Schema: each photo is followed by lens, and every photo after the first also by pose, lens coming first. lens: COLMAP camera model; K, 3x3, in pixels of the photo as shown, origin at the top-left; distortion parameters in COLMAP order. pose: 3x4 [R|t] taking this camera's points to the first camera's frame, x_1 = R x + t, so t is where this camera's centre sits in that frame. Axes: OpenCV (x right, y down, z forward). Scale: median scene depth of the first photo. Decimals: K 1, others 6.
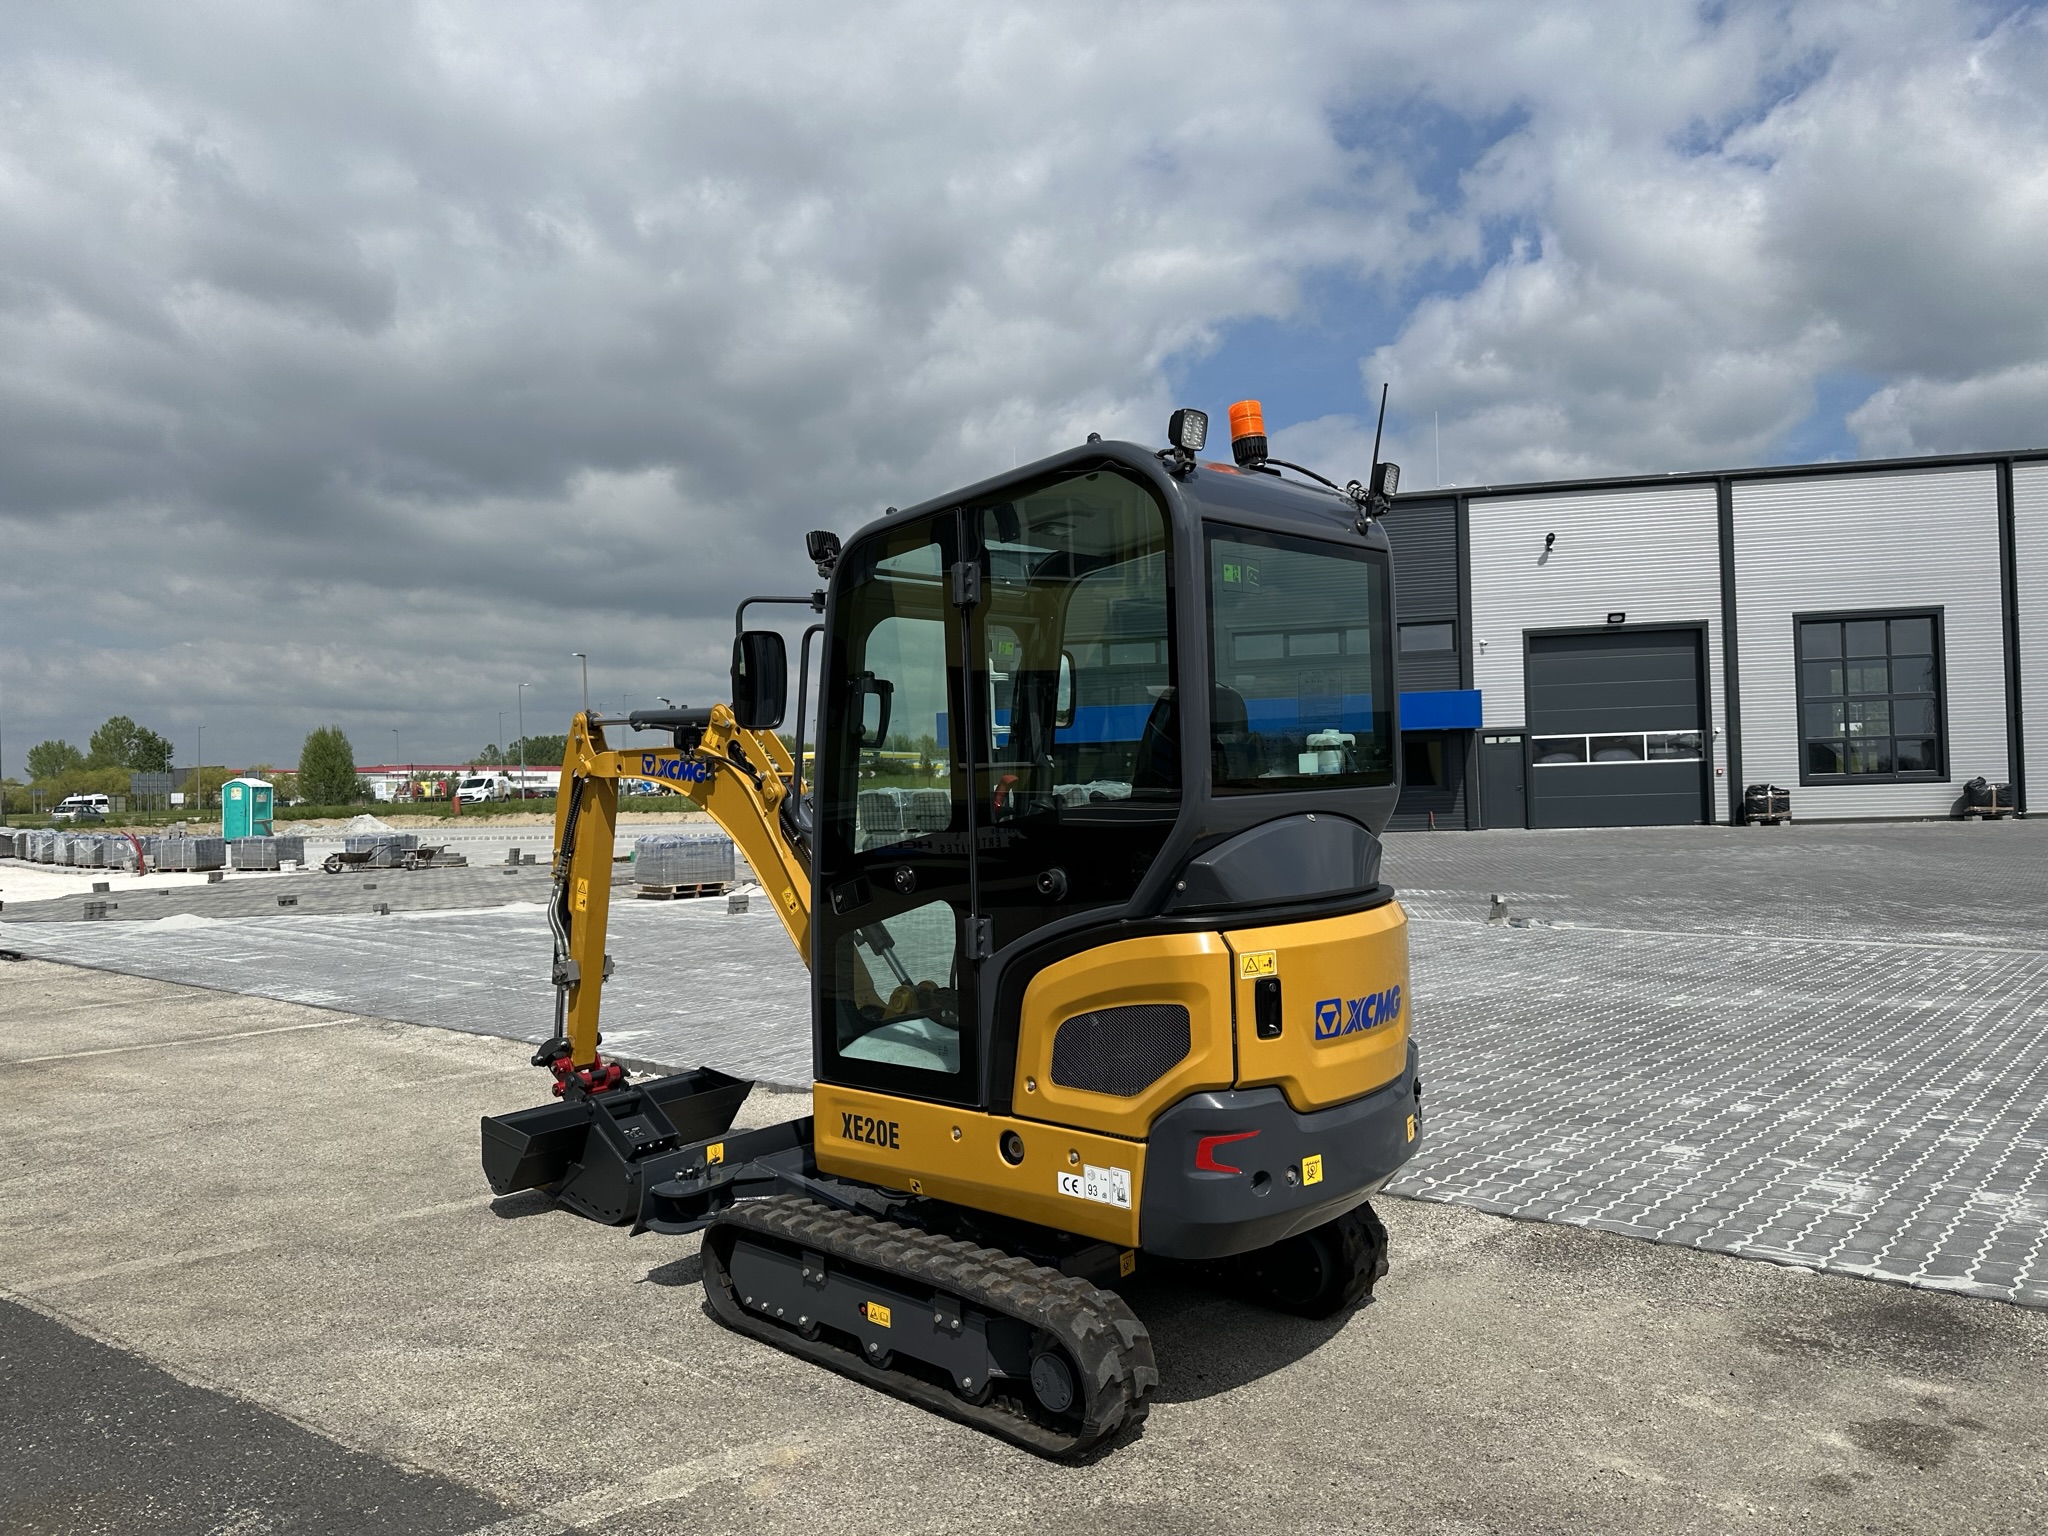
lens RADIAL K [[1513.7, 0, 1024.0], [0, 1513.7, 768.0], [0, 0, 1]] dist [0.011217, -0.000478]
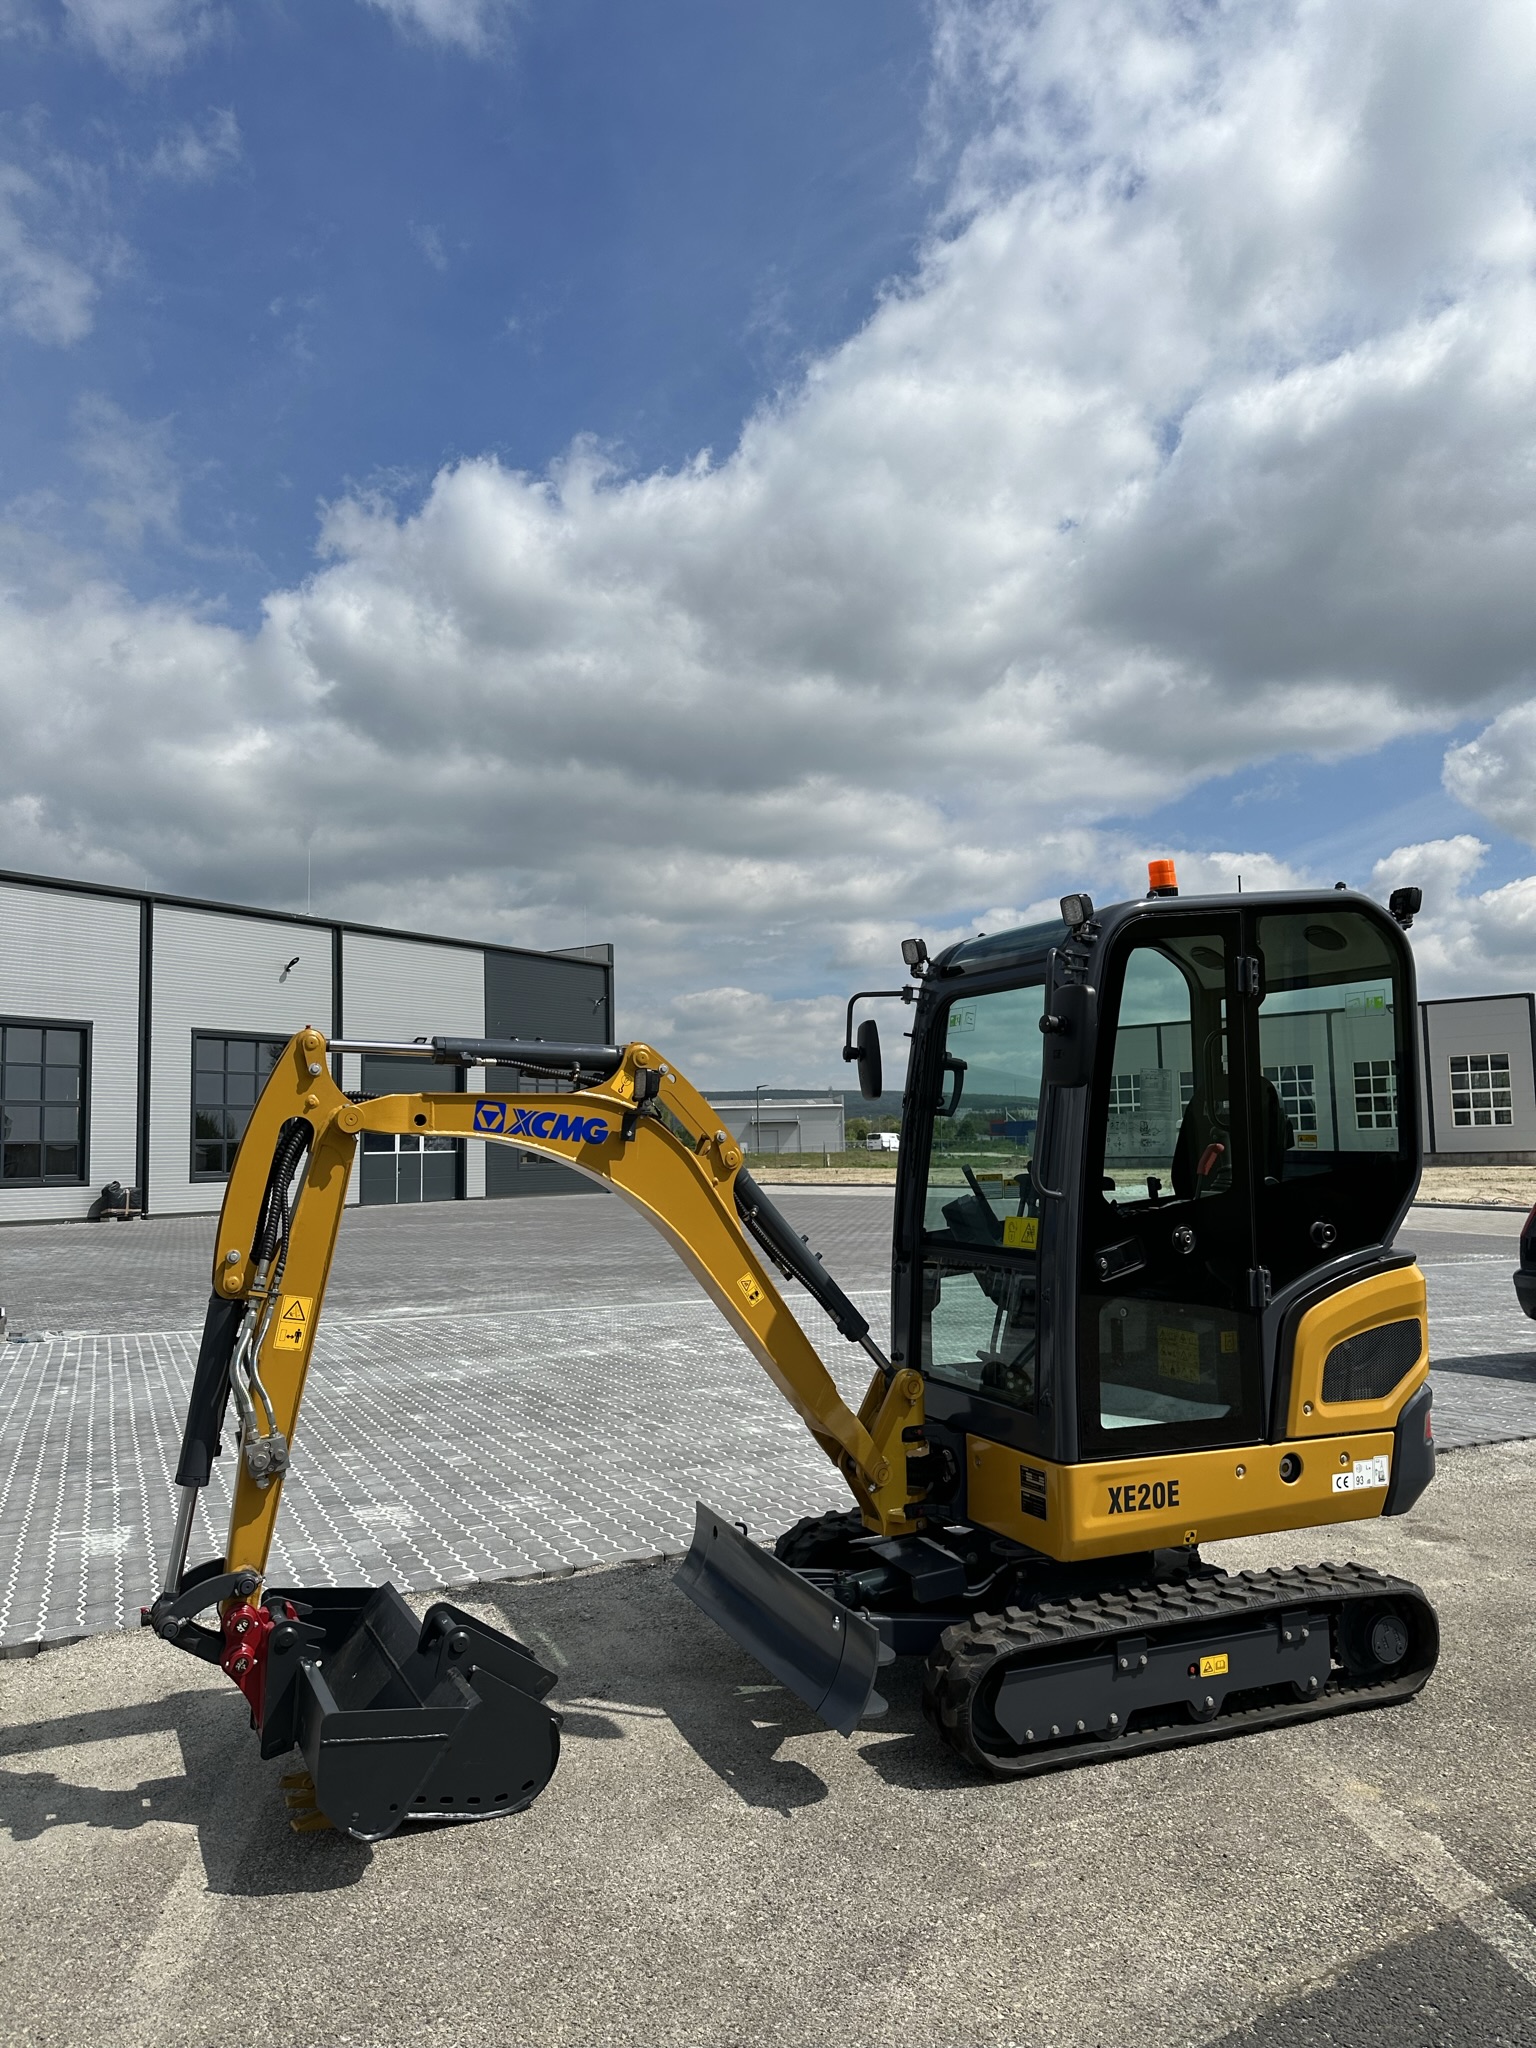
lens RADIAL K [[1518.6, 0, 768.0], [0, 1518.6, 1024.0], [0, 0, 1]] dist [-0.008452, 0.003350]
pose [[0.366398, 0.109091, 0.924041, -1.155695], [-0.014698, 0.993658, -0.111482, 0.042809], [-0.930342, 0.027266, 0.365678, 0.852335]]
